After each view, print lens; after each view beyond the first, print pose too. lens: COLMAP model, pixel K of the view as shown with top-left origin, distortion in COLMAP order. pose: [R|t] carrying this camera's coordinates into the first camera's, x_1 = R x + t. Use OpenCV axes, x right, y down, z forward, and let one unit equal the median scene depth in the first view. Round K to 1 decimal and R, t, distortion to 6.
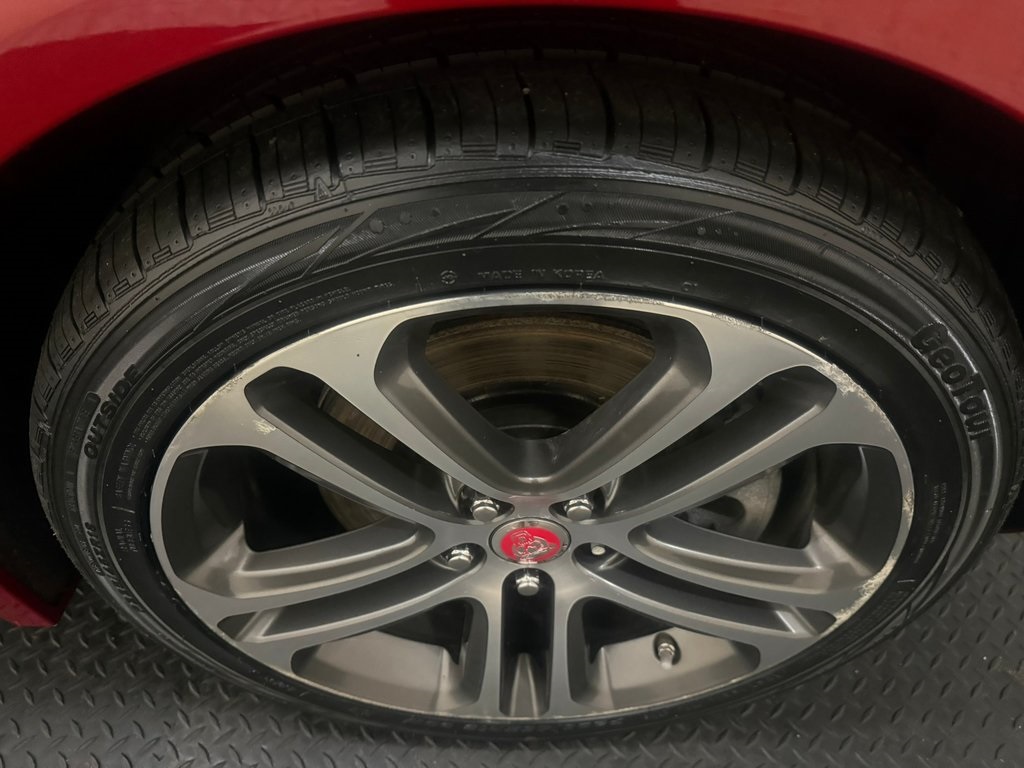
lens RADIAL K [[715.6, 0, 512.2], [0, 715.6, 384.8], [0, 0, 1]] dist [-0.003496, -0.006126]
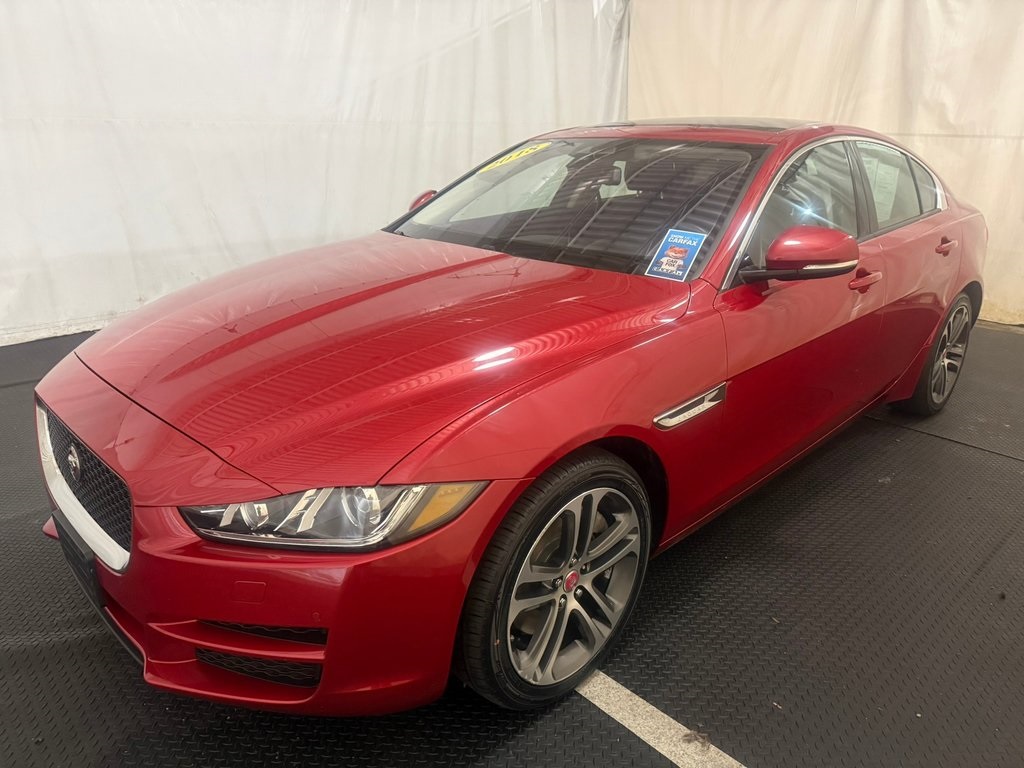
lens RADIAL K [[715.6, 0, 507.3], [0, 715.6, 383.5], [0, 0, 1]] dist [-0.003496, -0.006126]
pose [[0.600104, -0.688641, 0.407000, -0.847128], [0.760012, 0.649551, -0.021568, -0.517730], [-0.249515, 0.322268, 0.913174, -2.199853]]
